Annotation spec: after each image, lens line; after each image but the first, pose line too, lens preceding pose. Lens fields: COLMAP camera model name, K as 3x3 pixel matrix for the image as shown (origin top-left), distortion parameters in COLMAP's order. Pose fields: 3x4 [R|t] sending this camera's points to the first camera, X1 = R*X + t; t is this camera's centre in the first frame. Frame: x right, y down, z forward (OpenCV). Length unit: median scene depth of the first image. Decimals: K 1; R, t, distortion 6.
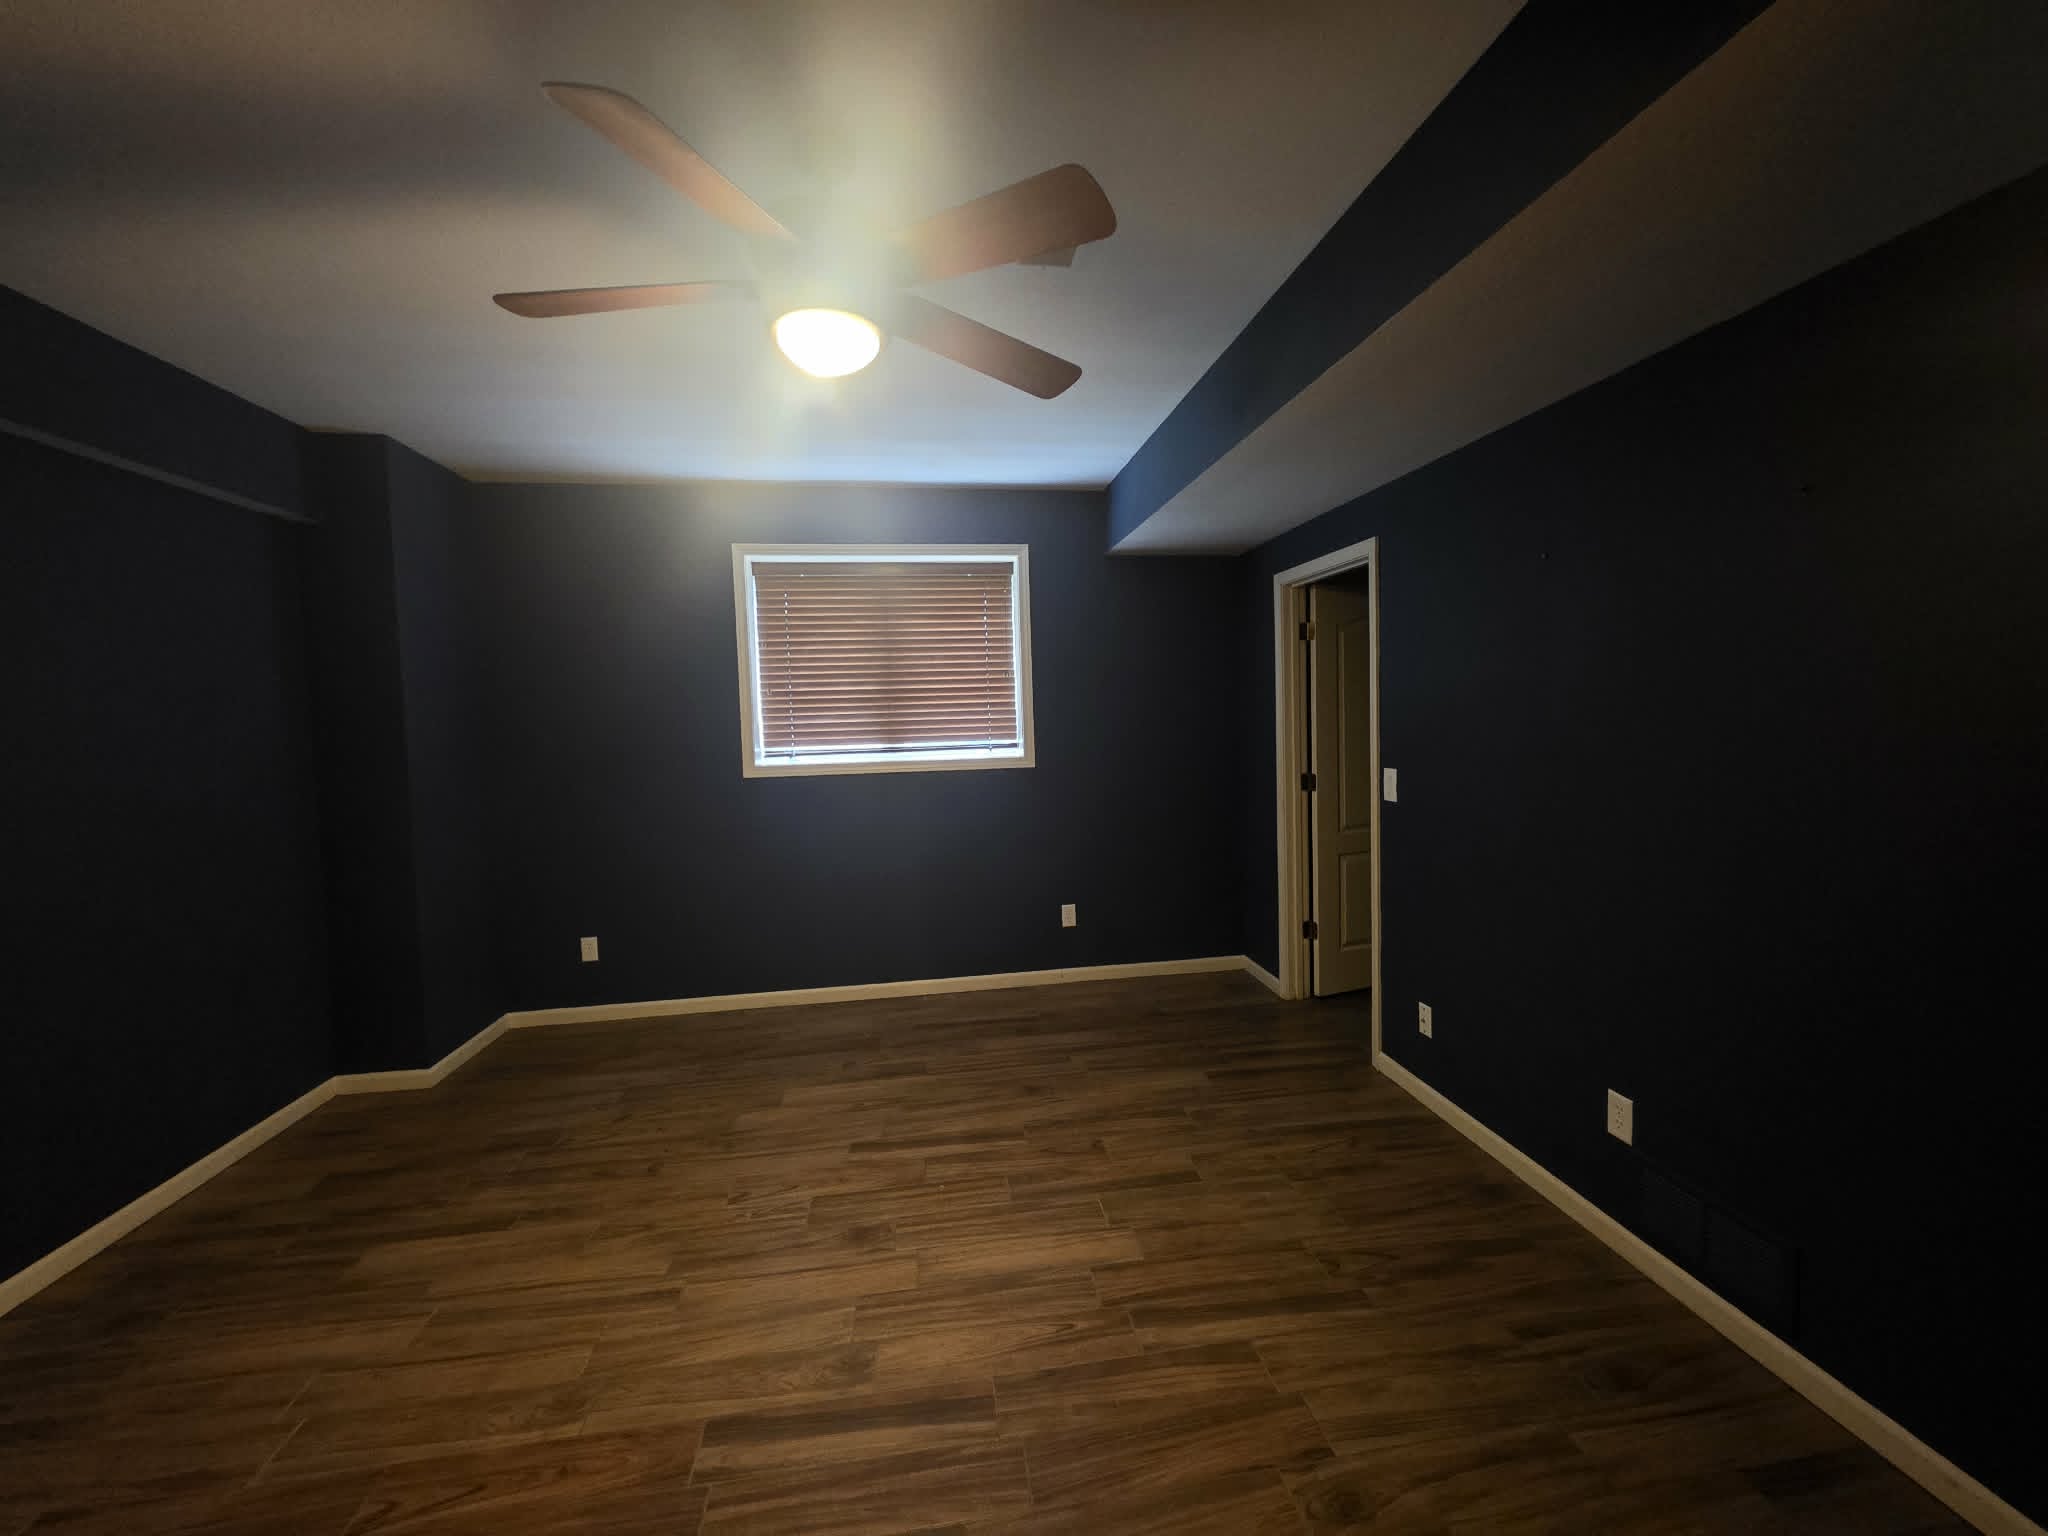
lens RADIAL K [[805.7, 0, 1024.0], [0, 805.7, 768.0], [0, 0, 1]] dist [0.000894, -0.000591]
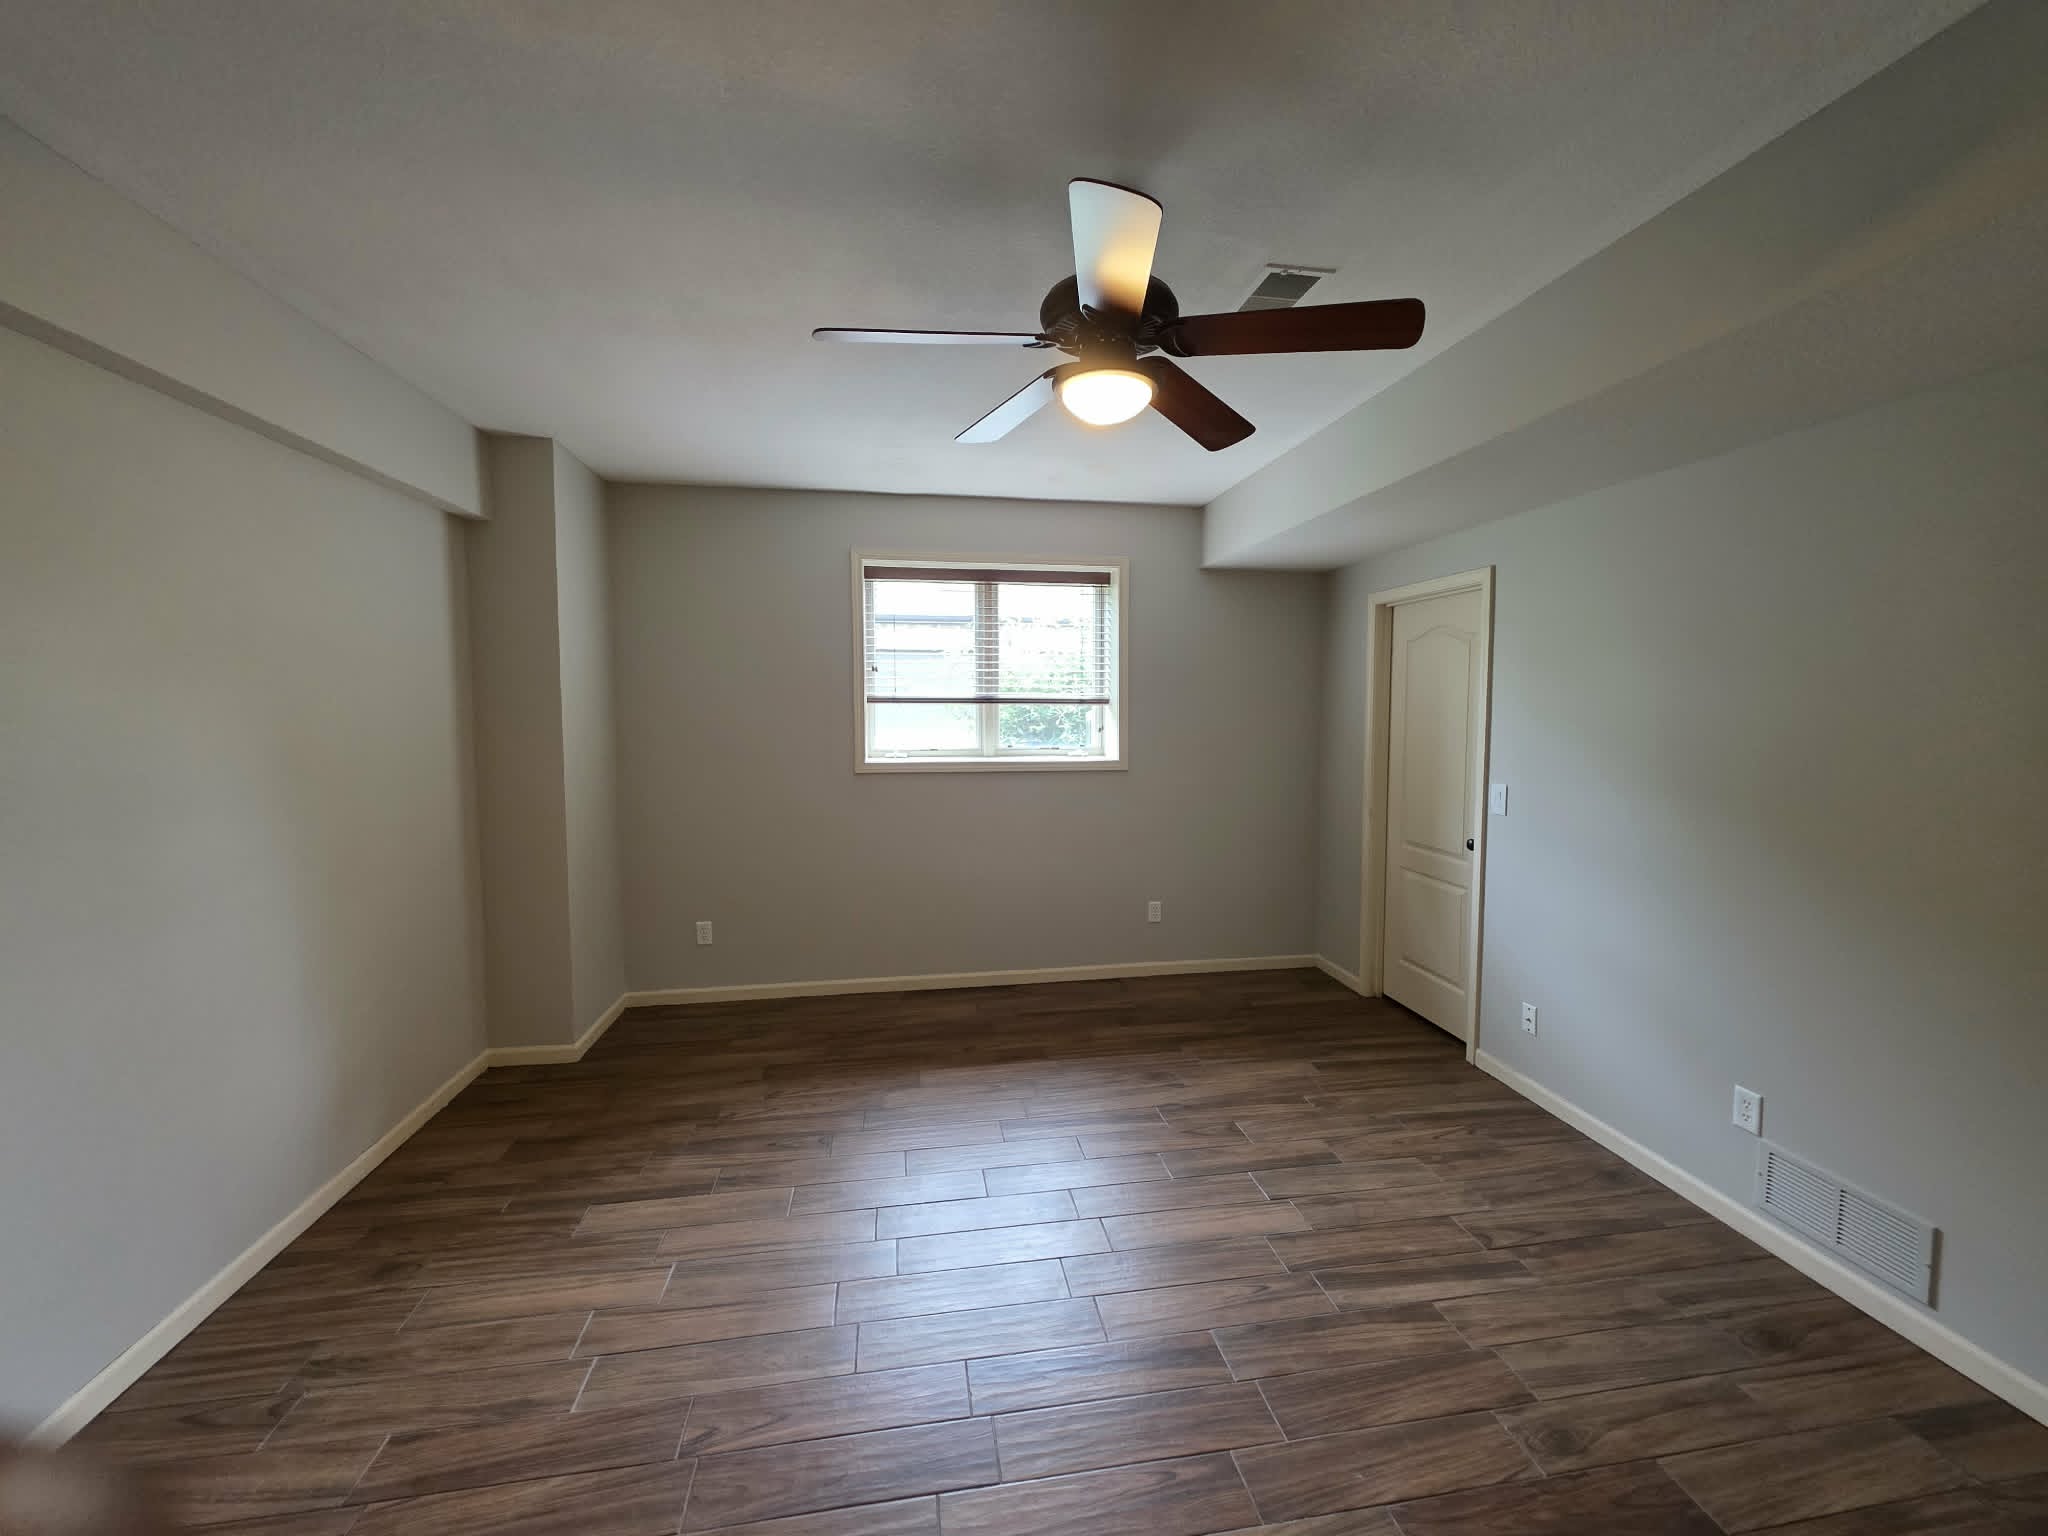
lens RADIAL K [[801.7, 0, 1024.0], [0, 801.7, 768.0], [0, 0, 1]] dist [0.000848, -0.000224]
pose [[0.999463, 0.028065, 0.016927, -0.291484], [-0.028203, 0.999571, 0.007925, -0.017317], [-0.016698, -0.008398, 0.999825, -0.081831]]
